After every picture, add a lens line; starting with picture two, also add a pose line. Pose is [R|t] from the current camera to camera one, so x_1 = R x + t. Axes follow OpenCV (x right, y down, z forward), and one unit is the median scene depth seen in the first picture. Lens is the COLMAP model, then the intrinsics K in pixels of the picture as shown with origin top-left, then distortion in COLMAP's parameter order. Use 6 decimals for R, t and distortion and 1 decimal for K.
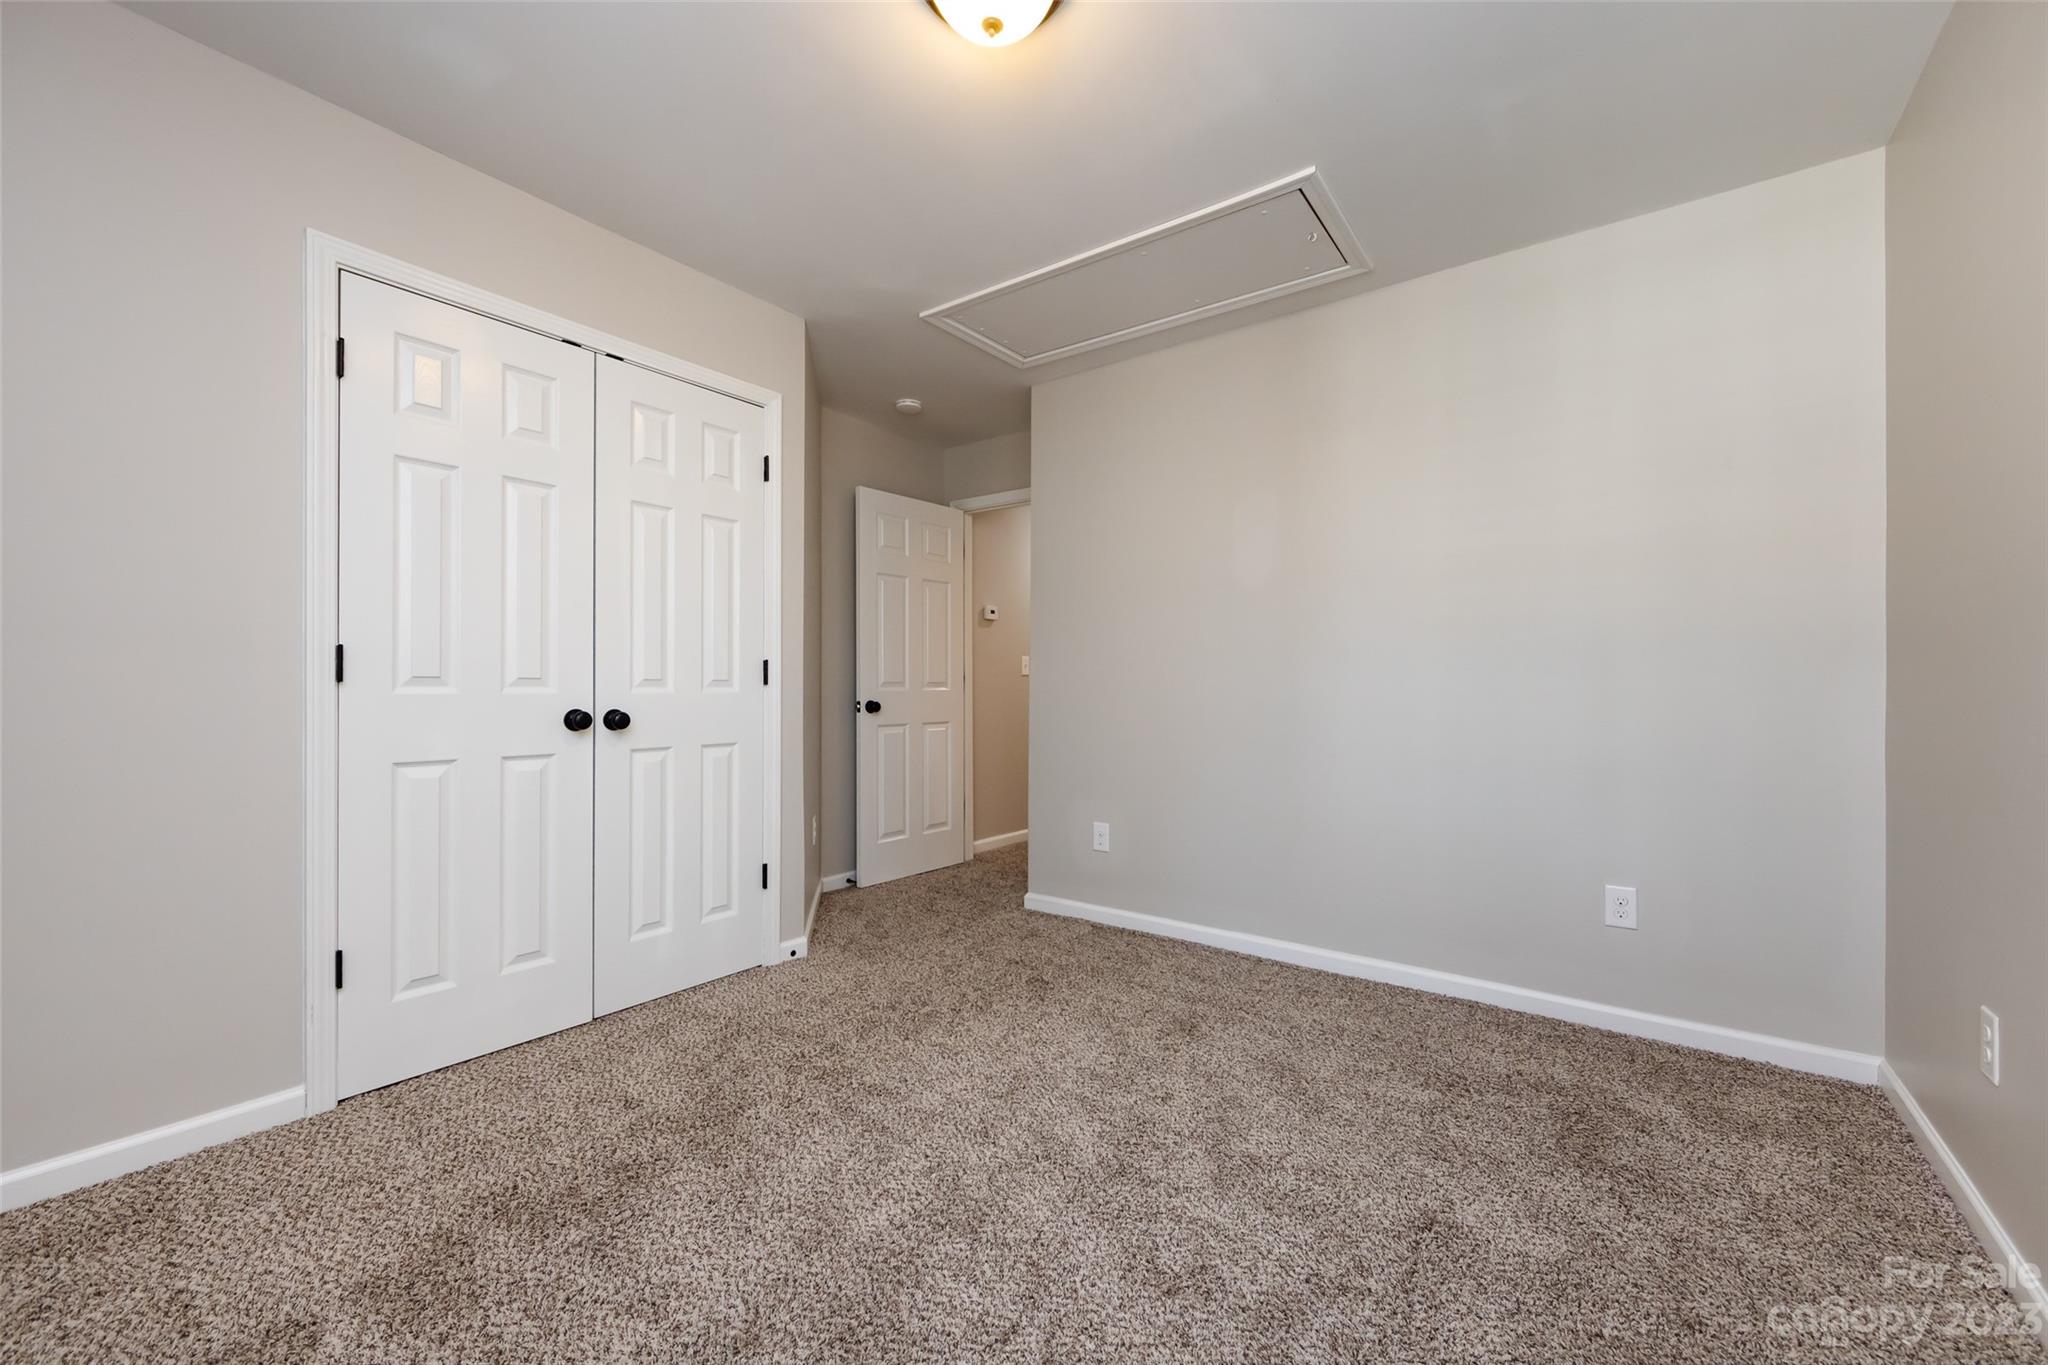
lens RADIAL K [[811.8, 0, 1028.8], [0, 811.8, 695.1], [0, 0, 1]] dist [0.002161, 0.000242]
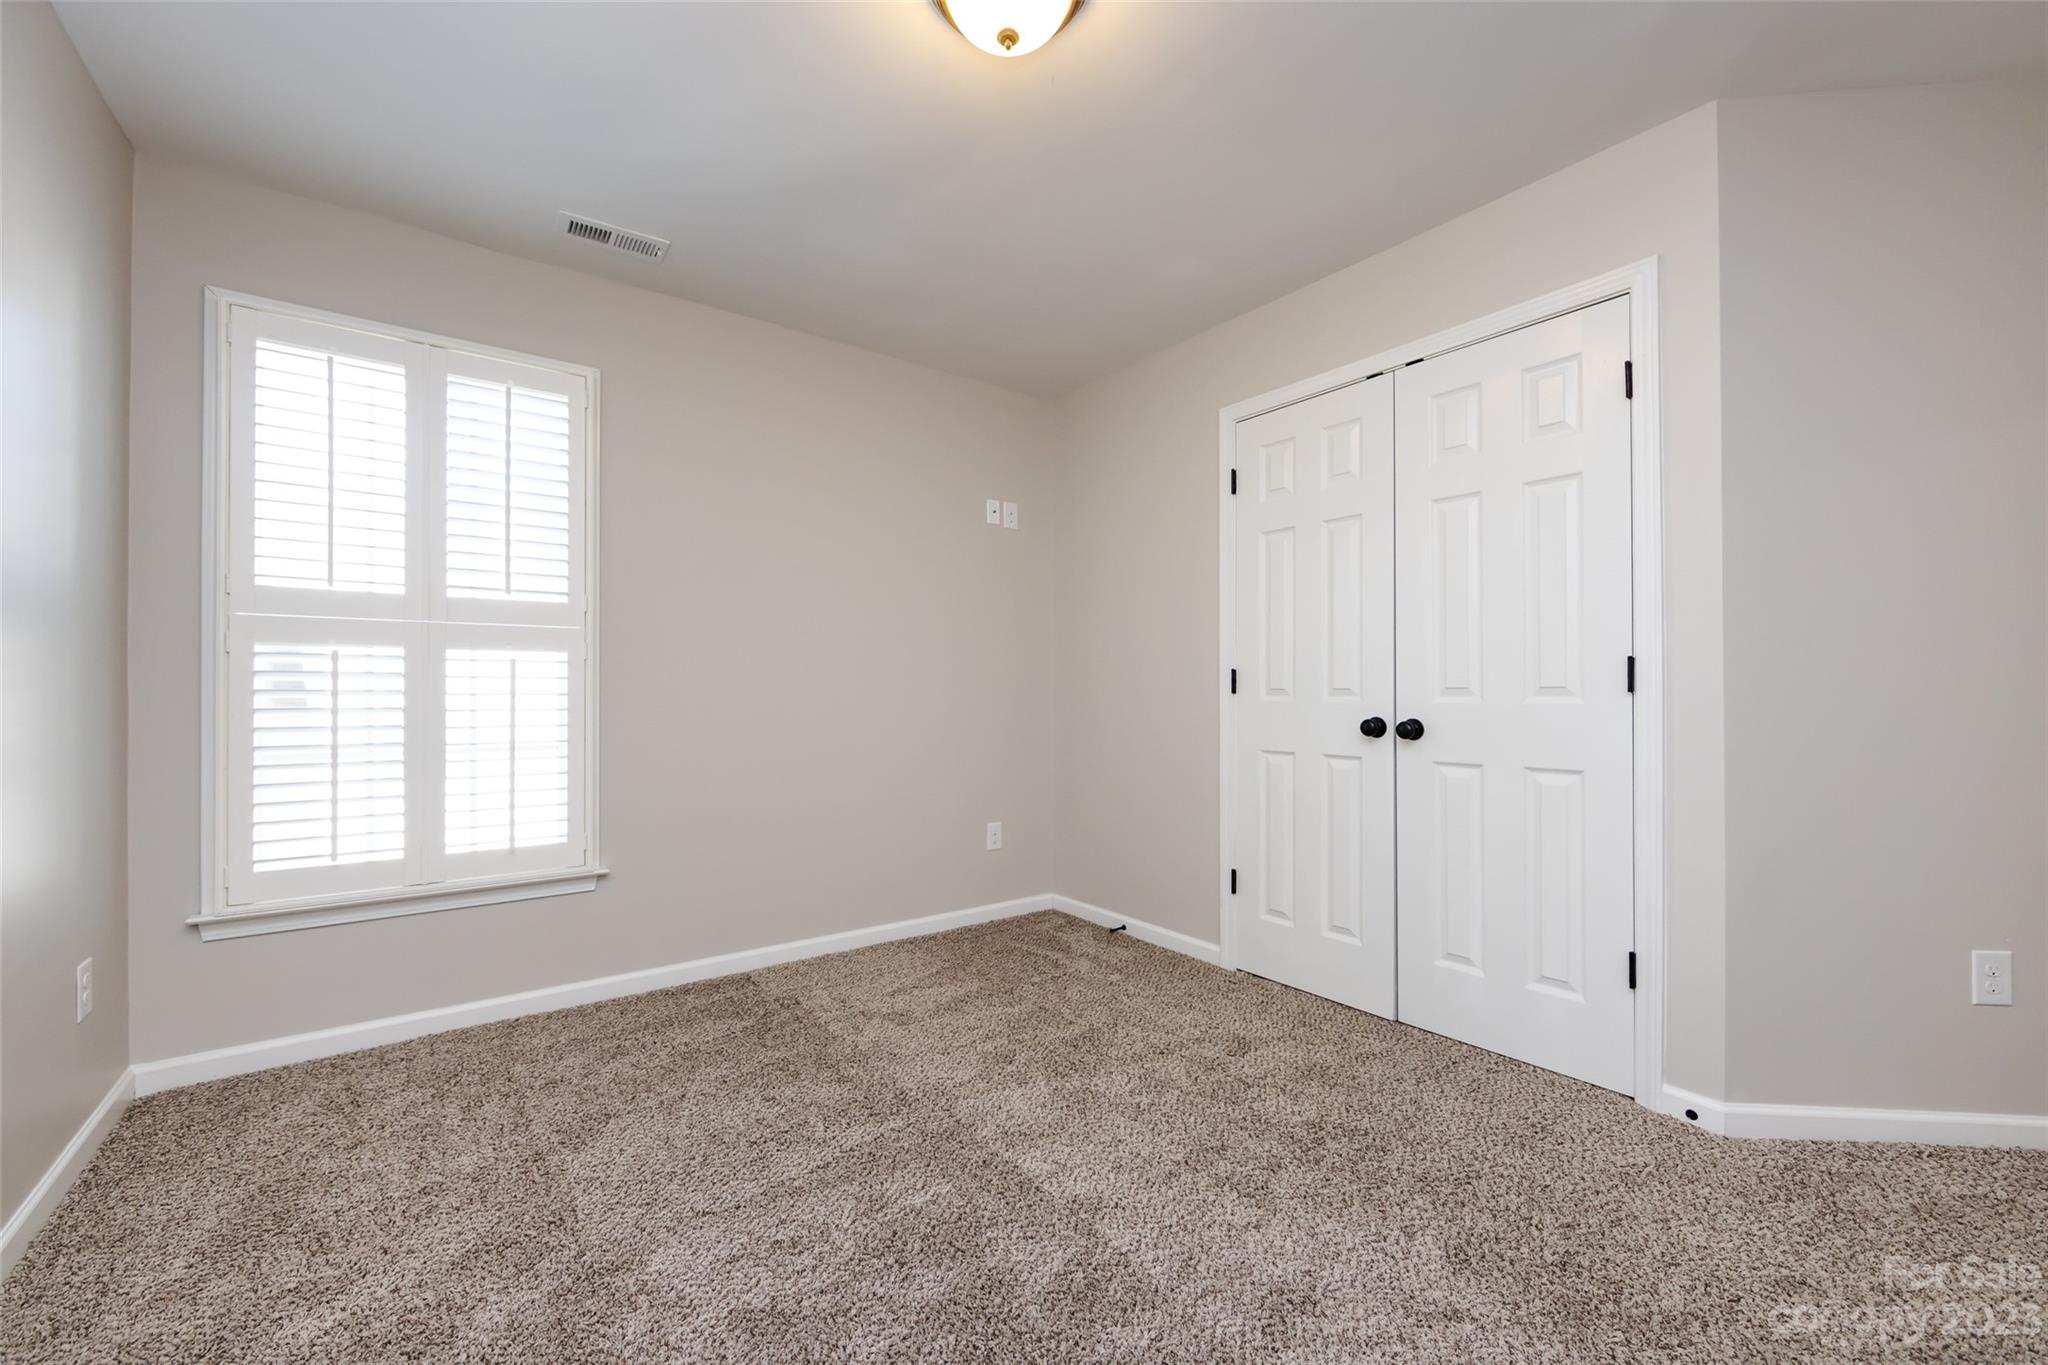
lens RADIAL K [[815.4, 0, 1019.6], [0, 815.4, 684.6], [0, 0, 1]] dist [0.001541, 0.000055]
pose [[-0.307385, -0.006681, -0.951562, 0.619795], [-0.002553, 0.999978, -0.006196, -0.018052], [0.951582, 0.000525, -0.307396, 0.913355]]
